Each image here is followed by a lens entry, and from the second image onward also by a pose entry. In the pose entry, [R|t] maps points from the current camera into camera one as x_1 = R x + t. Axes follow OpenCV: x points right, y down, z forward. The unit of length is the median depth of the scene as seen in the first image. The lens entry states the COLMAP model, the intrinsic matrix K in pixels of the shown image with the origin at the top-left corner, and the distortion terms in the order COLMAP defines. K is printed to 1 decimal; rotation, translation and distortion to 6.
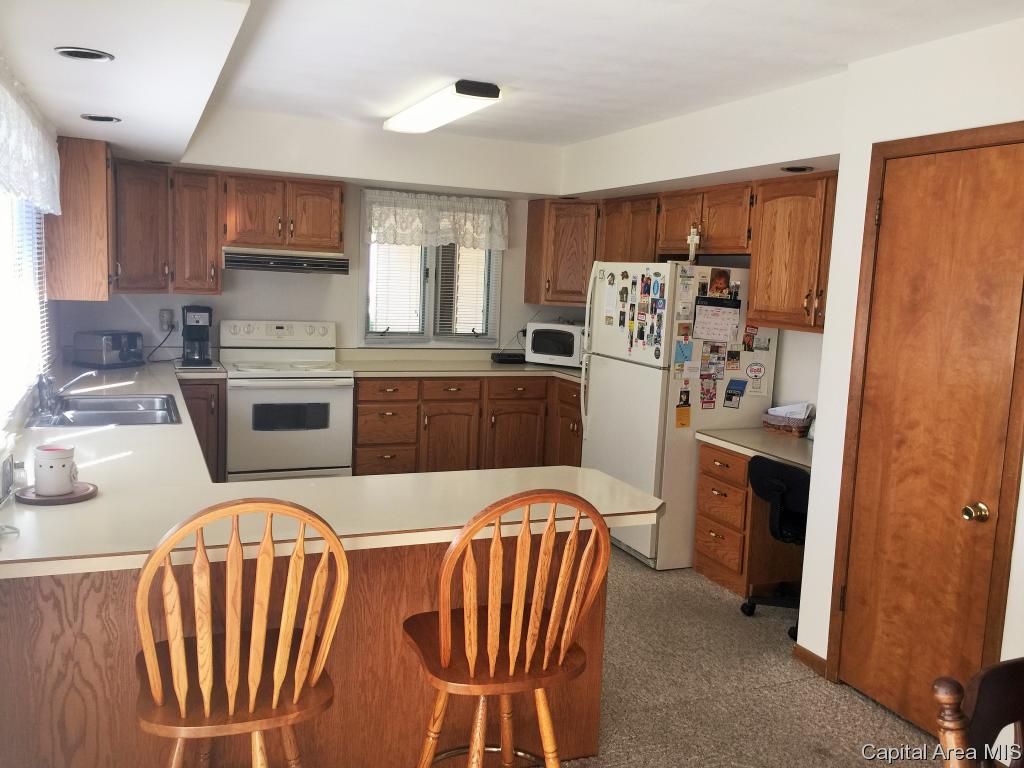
lens RADIAL K [[877.9, 0, 511.5], [0, 877.9, 377.8], [0, 0, 1]] dist [0.076401, -0.103171]
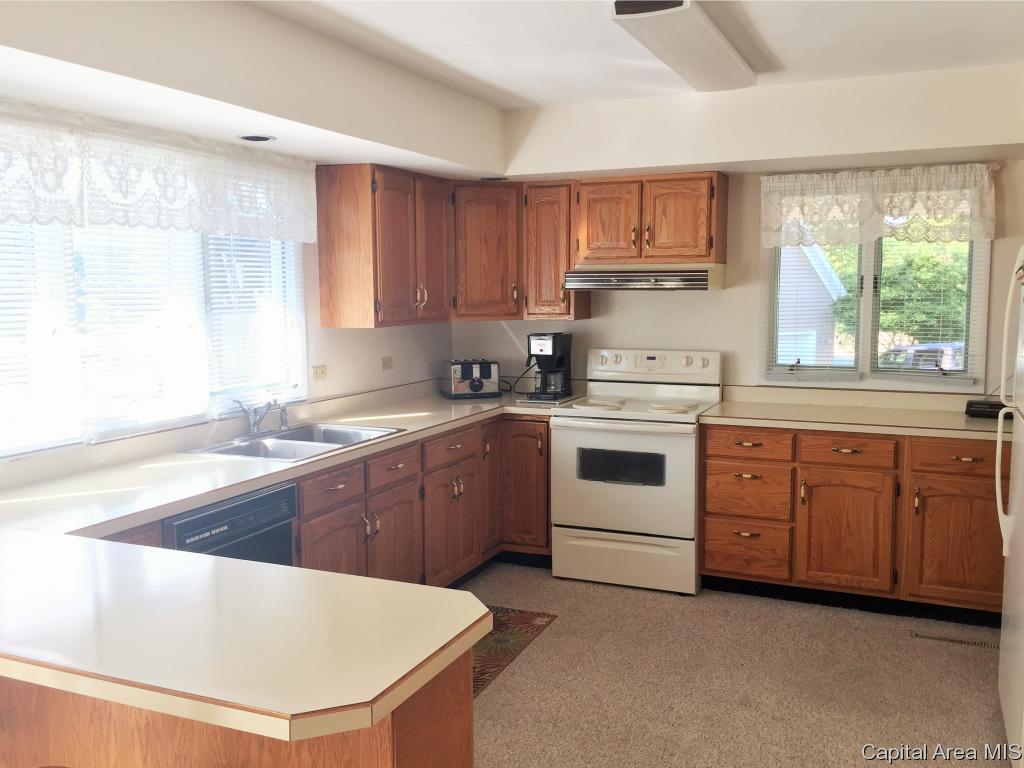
lens RADIAL K [[919.9, 0, 509.0], [0, 919.9, 379.5], [0, 0, 1]] dist [0.081608, -0.110151]
pose [[0.682490, 0.026267, -0.730423, 0.290779], [-0.052053, 0.998563, -0.012727, -0.019623], [0.729039, 0.046707, 0.682876, 0.326292]]
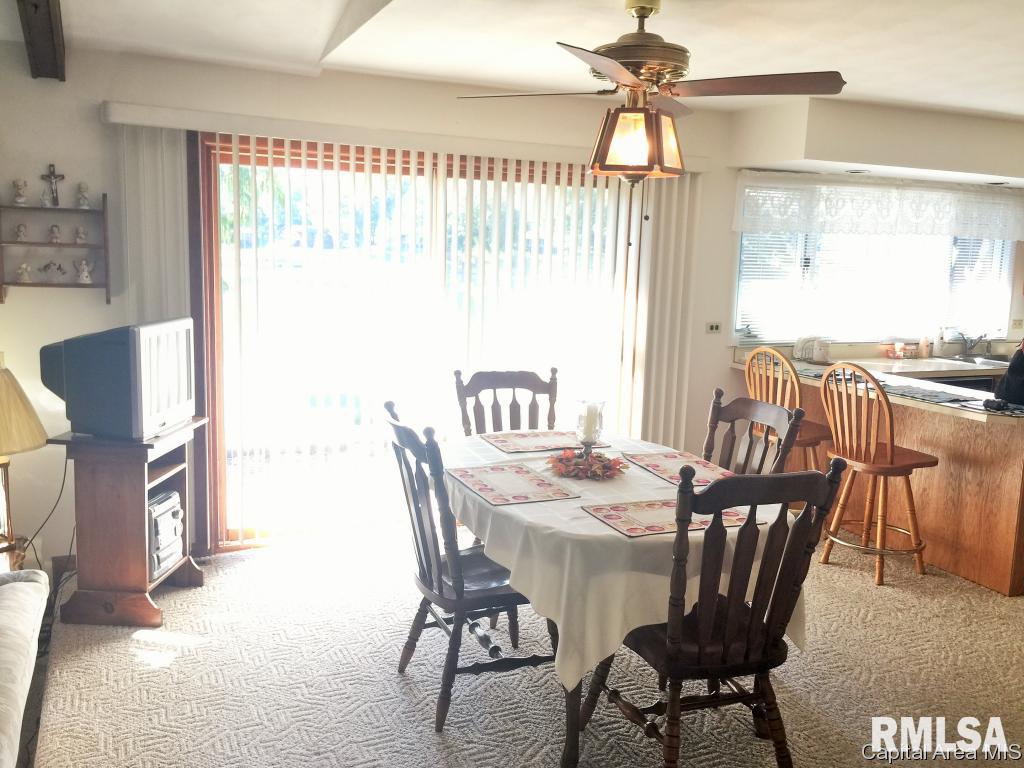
lens RADIAL K [[877.9, 0, 511.5], [0, 877.9, 377.8], [0, 0, 1]] dist [0.076401, -0.103171]
pose [[0.023596, 0.101629, -0.994542, 0.768435], [-0.150540, 0.983837, 0.096964, 0.029292], [0.988322, 0.147431, 0.038514, 0.049302]]
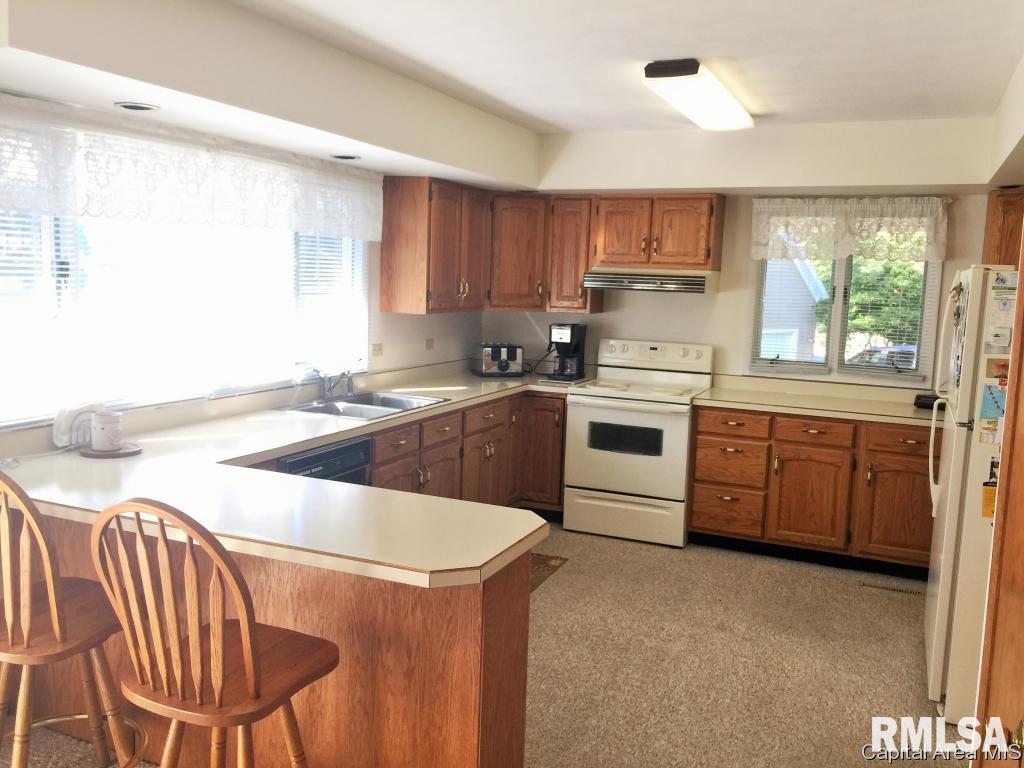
lens RADIAL K [[877.9, 0, 511.5], [0, 877.9, 377.8], [0, 0, 1]] dist [0.076401, -0.103171]
pose [[0.685653, 0.064725, -0.725045, 0.350689], [-0.091714, 0.995783, 0.002163, -0.013066], [0.722128, 0.065014, 0.688698, 0.229191]]
